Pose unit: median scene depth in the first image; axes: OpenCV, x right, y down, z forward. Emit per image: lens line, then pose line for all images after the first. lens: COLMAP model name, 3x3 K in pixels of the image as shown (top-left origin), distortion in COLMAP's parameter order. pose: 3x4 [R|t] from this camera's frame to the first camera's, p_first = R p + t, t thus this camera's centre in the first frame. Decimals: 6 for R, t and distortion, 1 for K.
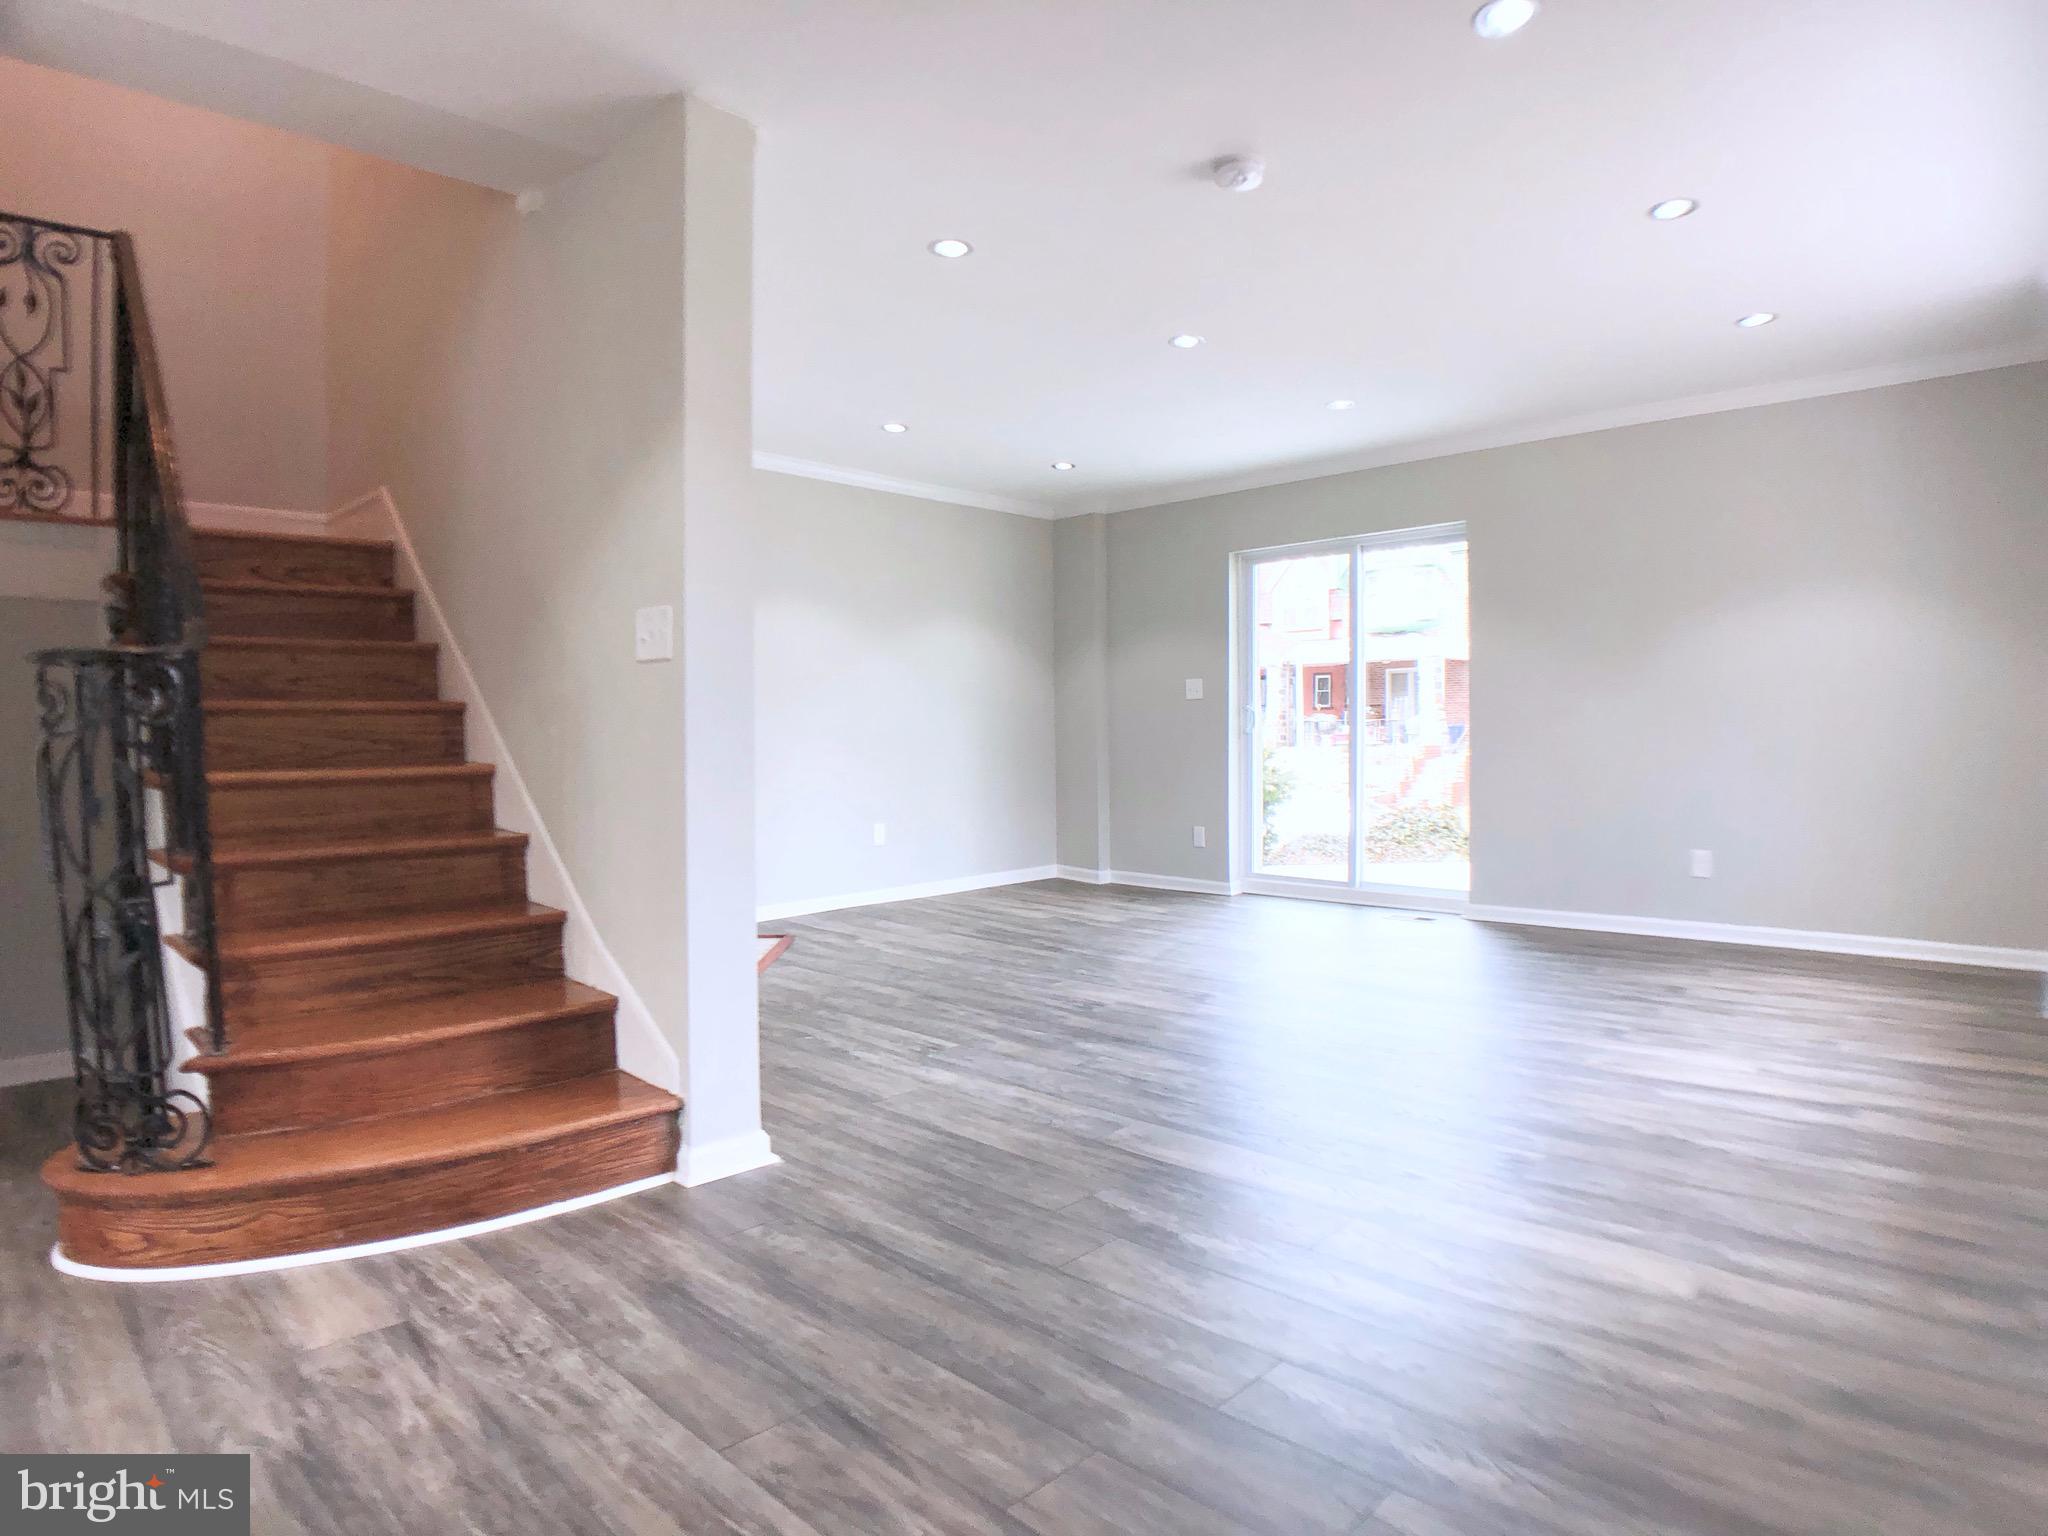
lens RADIAL K [[1184.0, 0, 1050.8], [0, 1184.0, 768.2], [0, 0, 1]] dist [-0.105742, 0.022758]
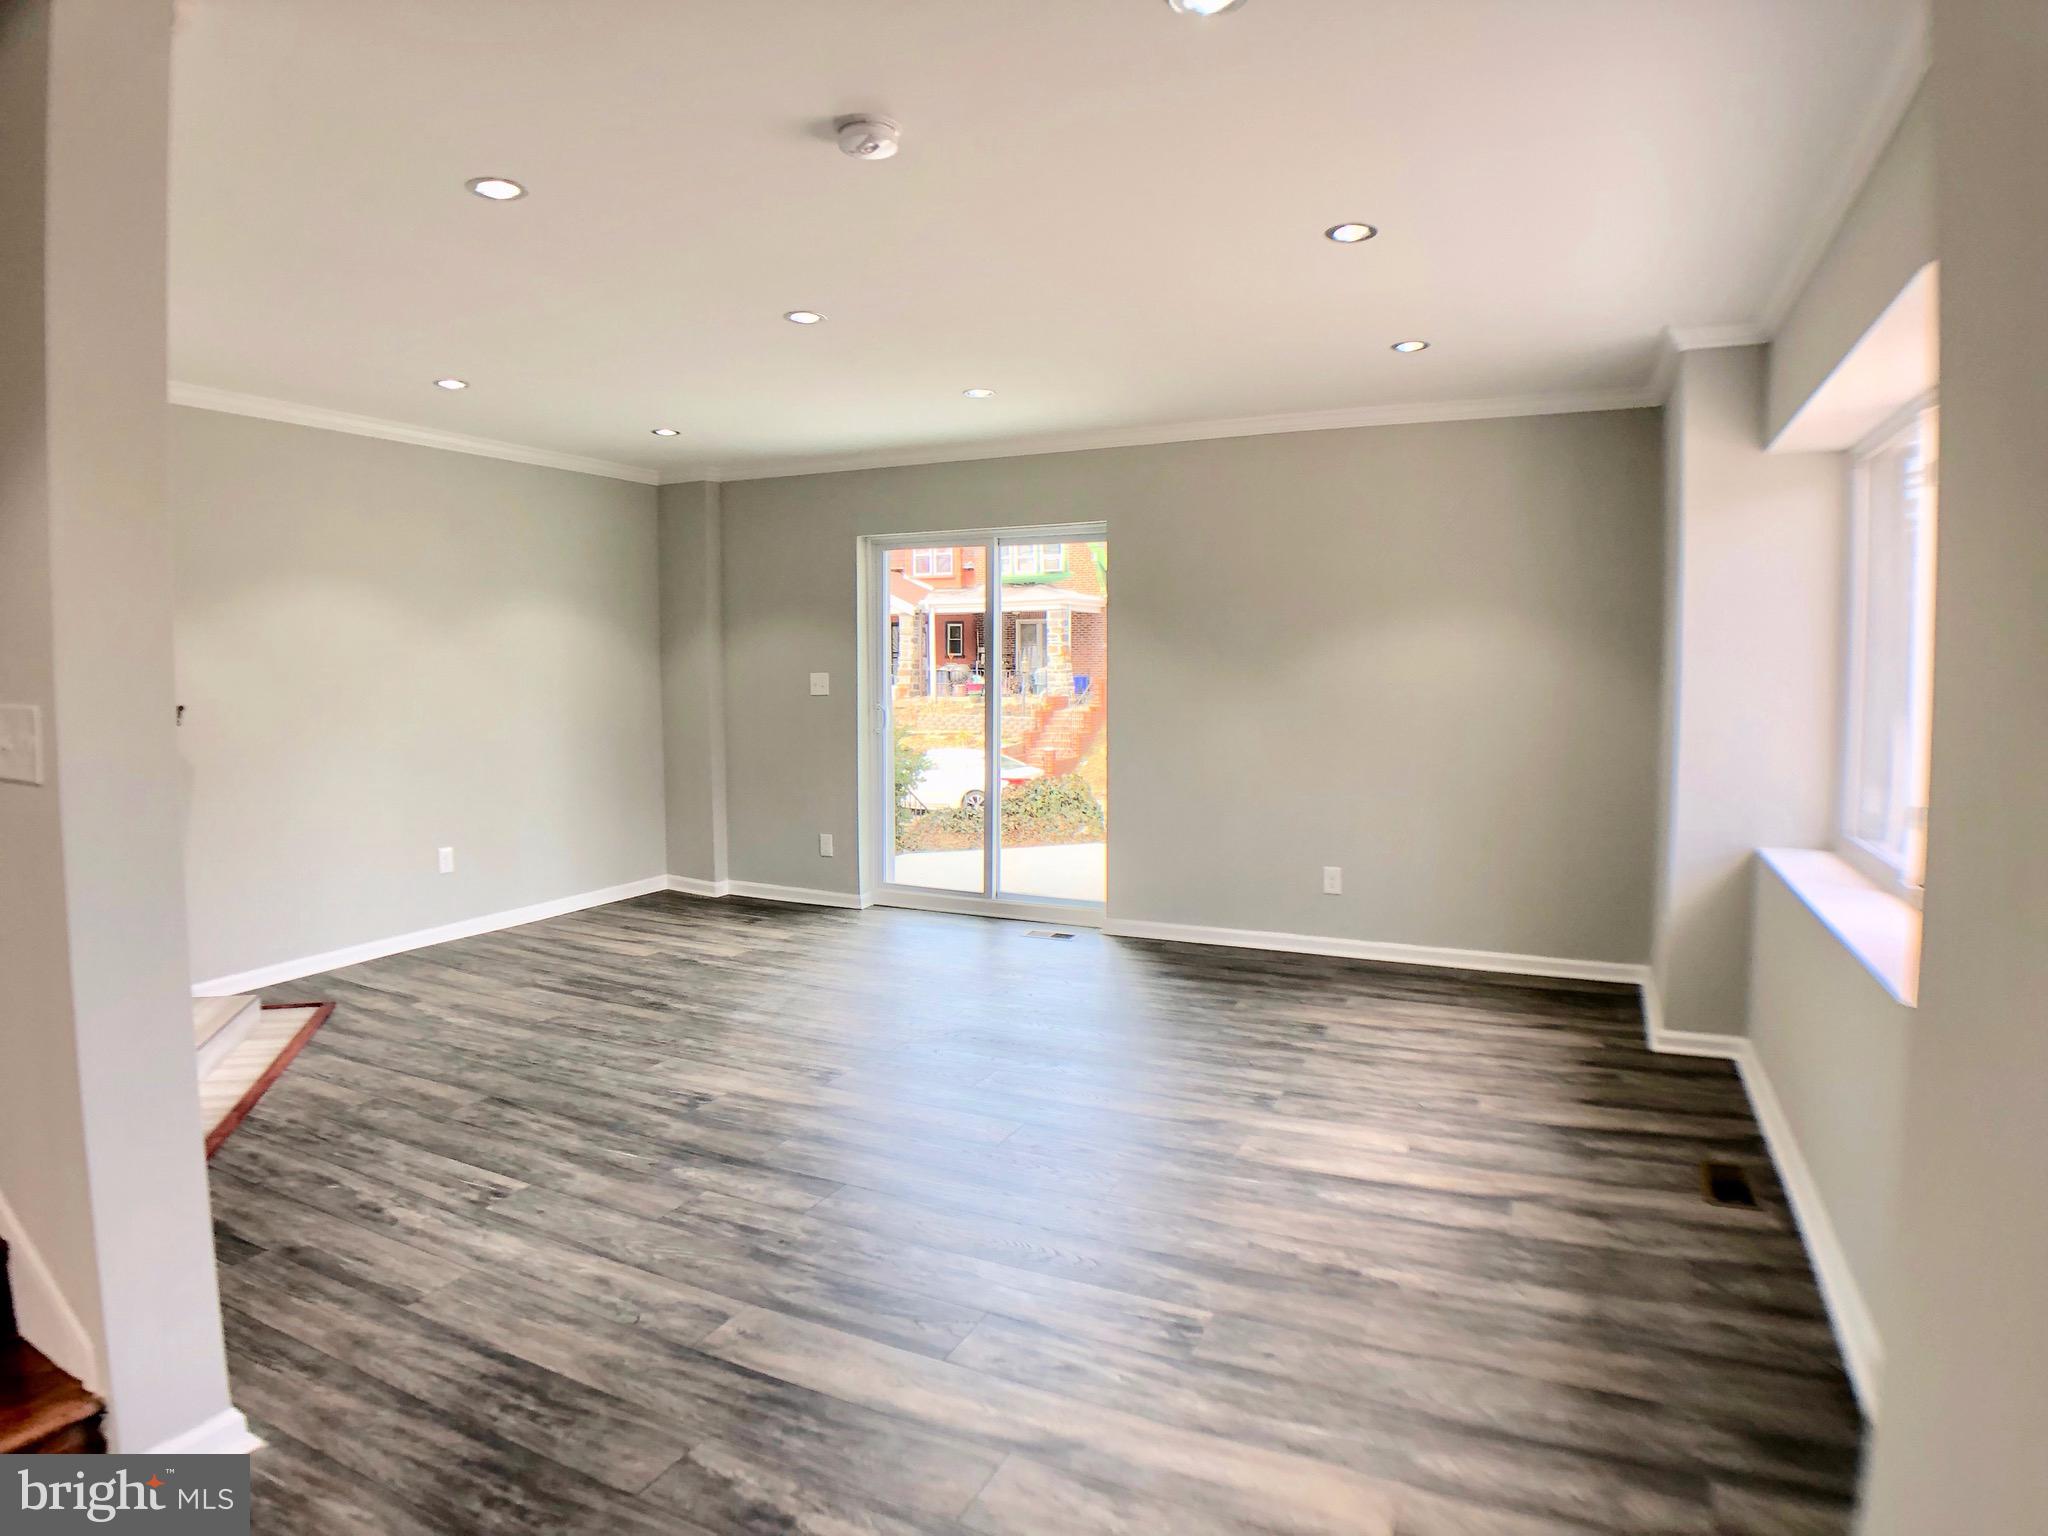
lens RADIAL K [[1141.1, 0, 1073.1], [0, 1141.1, 748.3], [0, 0, 1]] dist [-0.105740, 0.016742]
pose [[0.945600, -0.012341, 0.325097, 0.035434], [-0.005809, 0.998481, 0.054799, -0.109947], [-0.325280, -0.053707, 0.944091, 0.172474]]
